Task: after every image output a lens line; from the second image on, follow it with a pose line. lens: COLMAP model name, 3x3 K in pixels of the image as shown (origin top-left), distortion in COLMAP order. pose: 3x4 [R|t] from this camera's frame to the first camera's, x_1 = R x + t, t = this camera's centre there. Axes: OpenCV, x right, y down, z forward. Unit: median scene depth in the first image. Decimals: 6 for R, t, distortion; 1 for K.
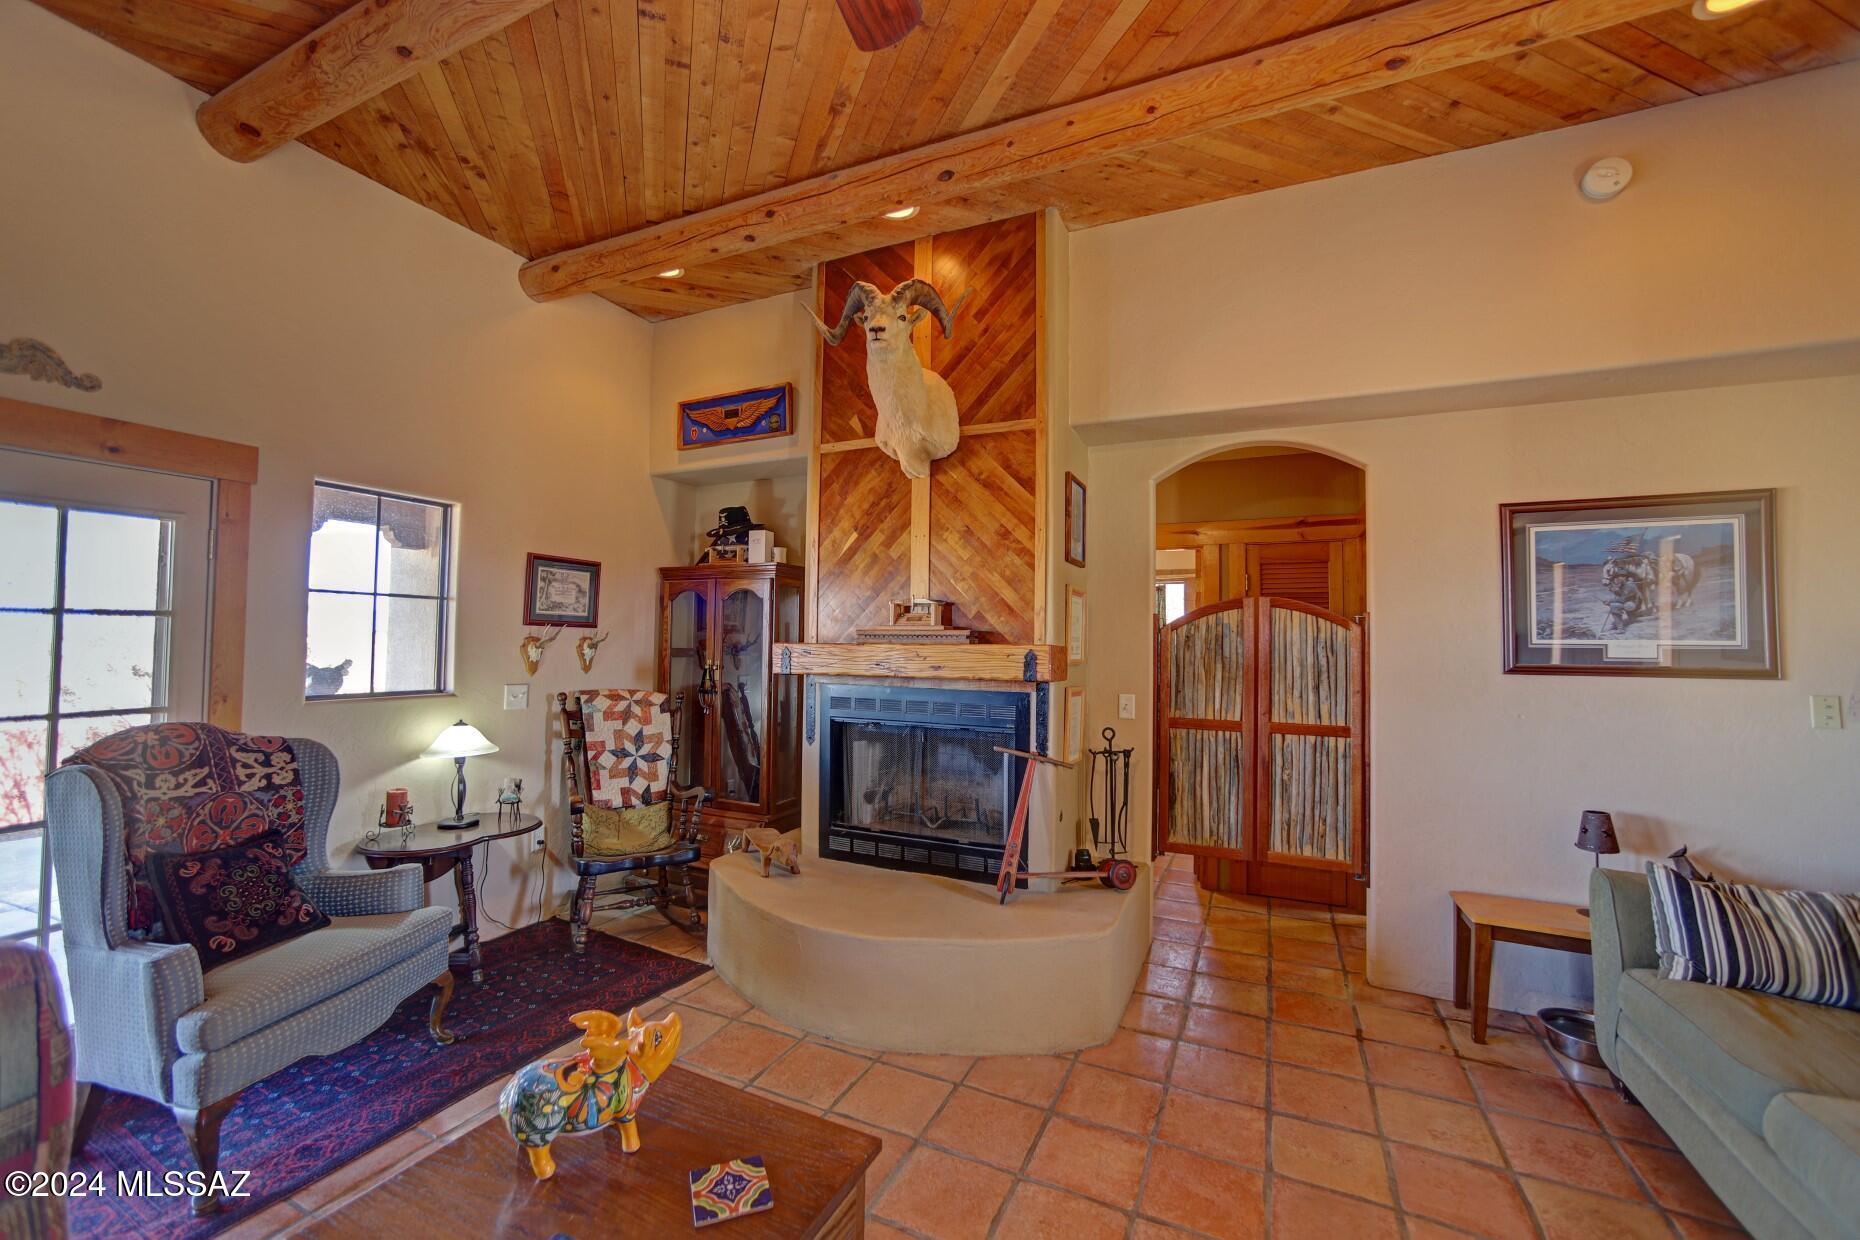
lens RADIAL K [[740.5, 0, 926.3], [0, 740.5, 615.0], [0, 0, 1]] dist [-0.034384, 0.012533]
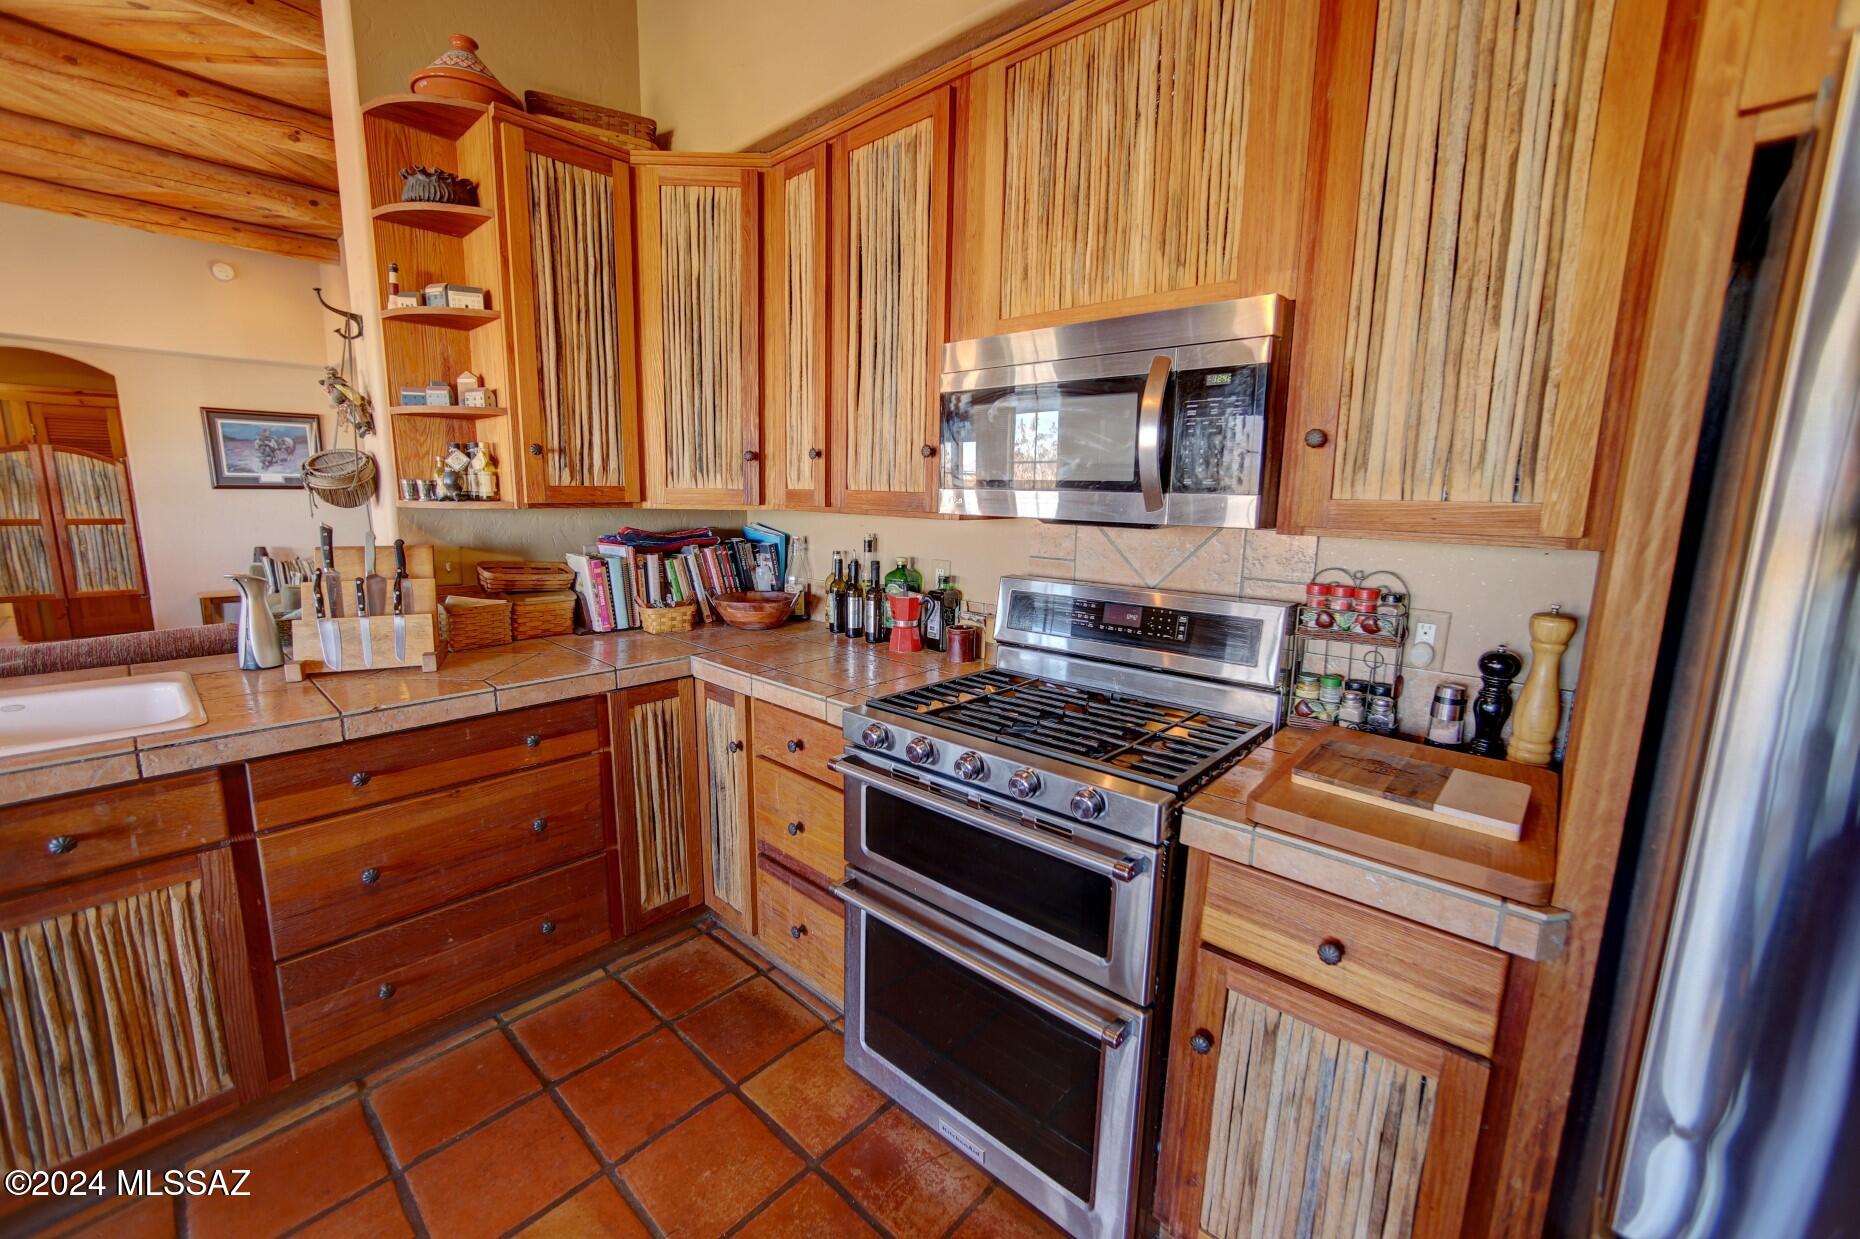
lens RADIAL K [[740.5, 0, 927.9], [0, 740.5, 614.2], [0, 0, 1]] dist [-0.034384, 0.012533]
pose [[0.298200, -0.166669, 0.939840, -0.584253], [-0.048975, 0.980668, 0.189449, -0.058350], [-0.953246, -0.102522, 0.284272, -1.495791]]
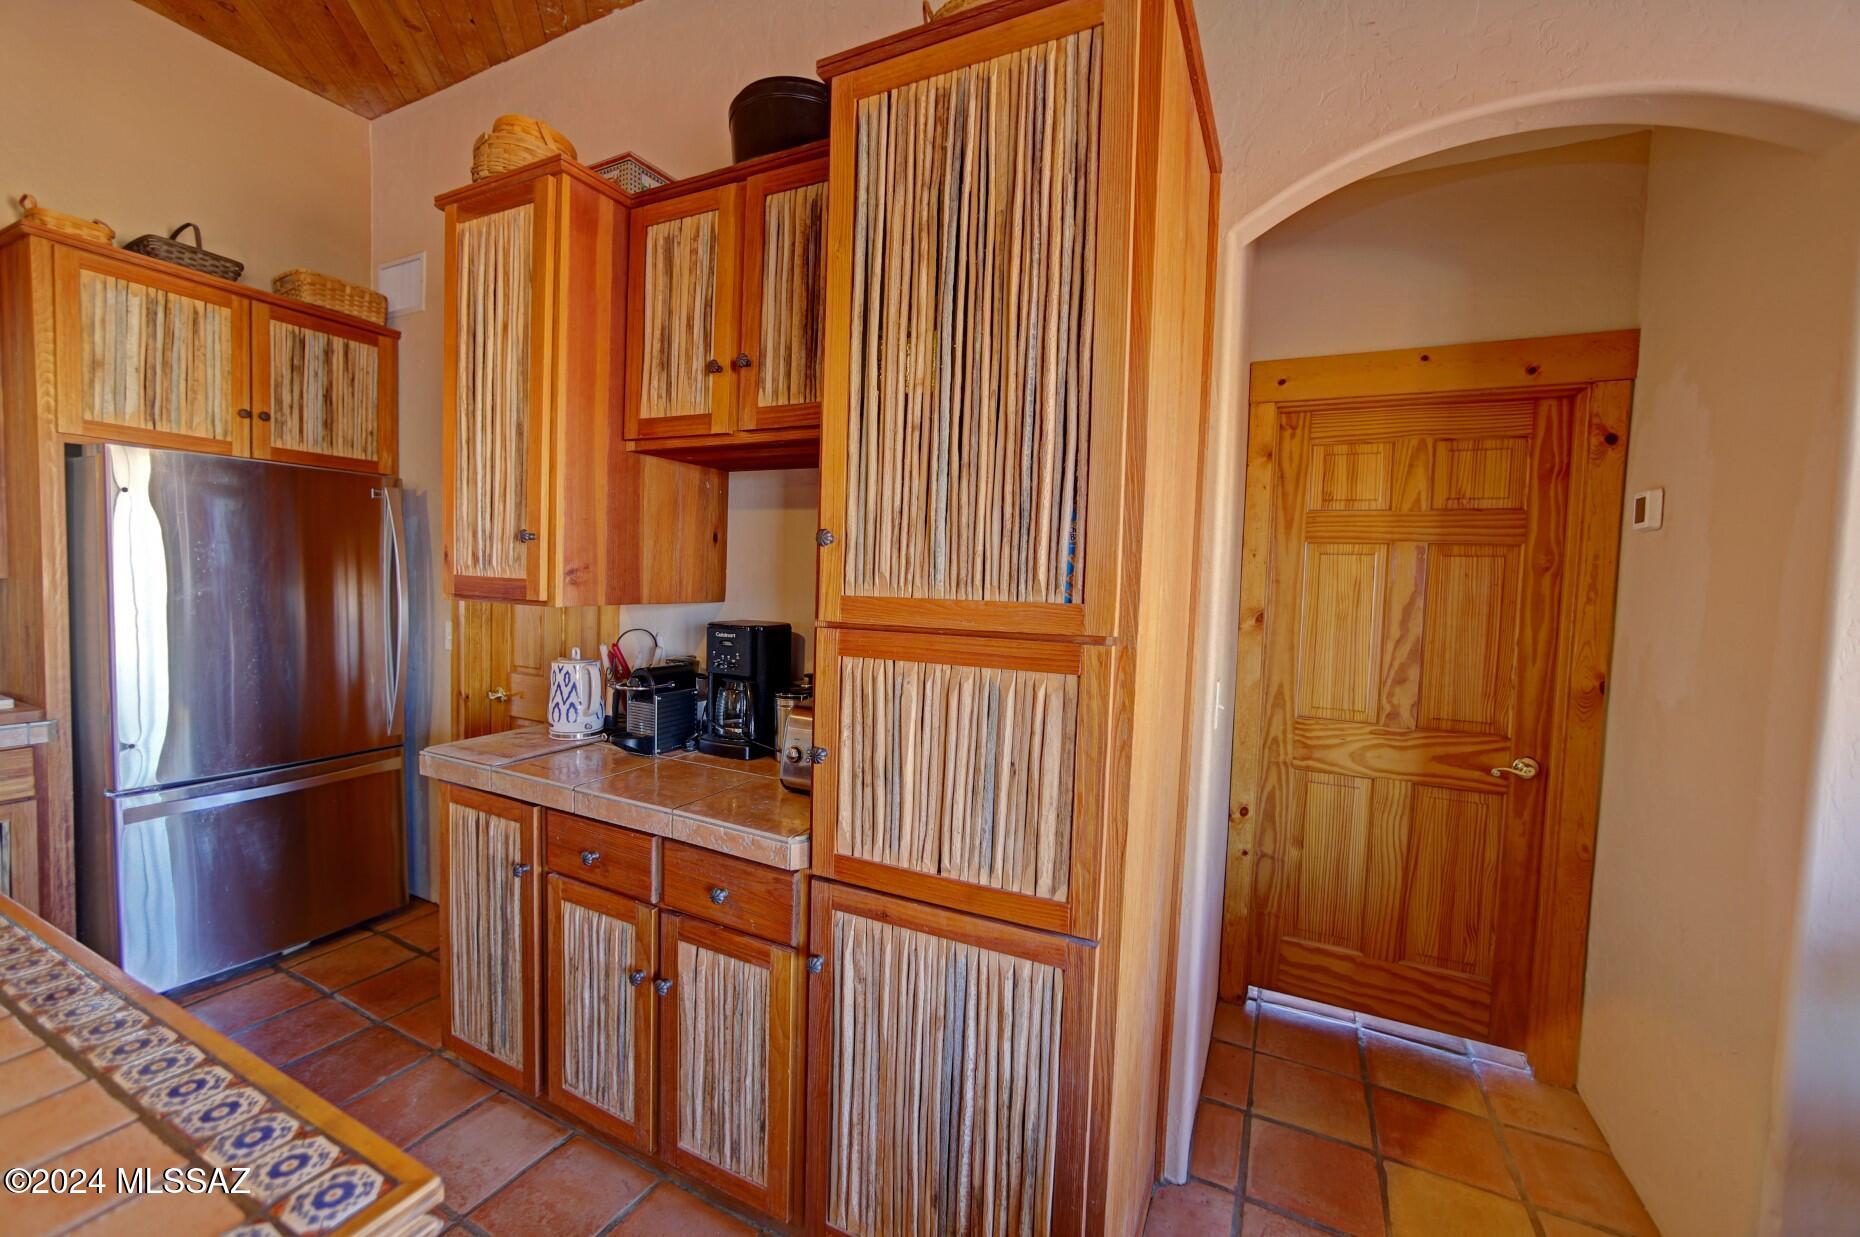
lens RADIAL K [[740.5, 0, 920.3], [0, 740.5, 615.7], [0, 0, 1]] dist [-0.034384, 0.012533]
pose [[-0.998769, -0.044444, 0.022031, -1.114630], [-0.044157, 0.998936, 0.013335, -0.052203], [-0.022601, 0.012346, -0.999668, -0.983574]]
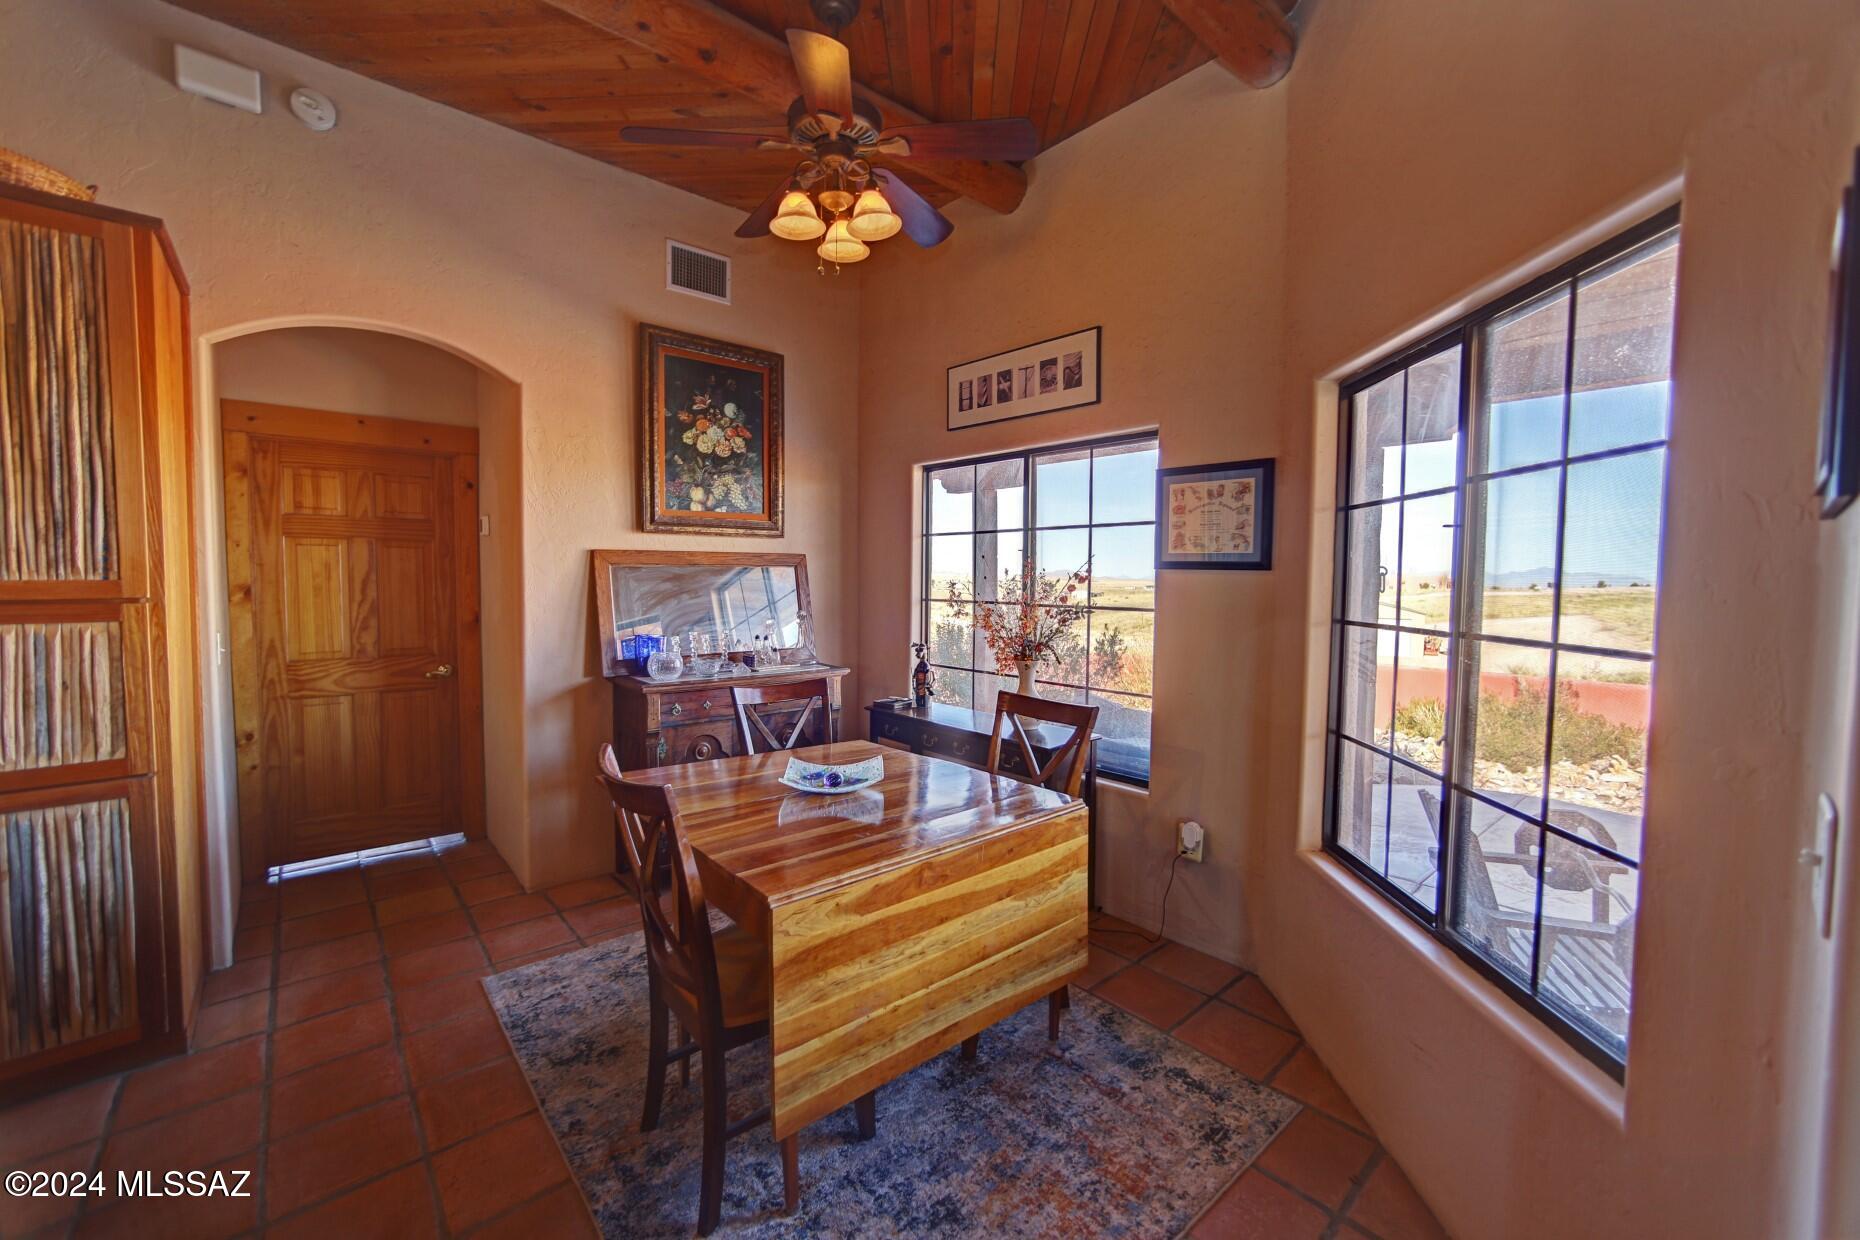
lens RADIAL K [[740.5, 0, 932.7], [0, 740.5, 613.3], [0, 0, 1]] dist [-0.034384, 0.012533]
pose [[-0.391700, 0.029846, -0.919609, -0.893599], [0.023659, 0.999470, 0.022360, -0.025767], [0.919789, -0.012999, -0.392199, -0.481419]]
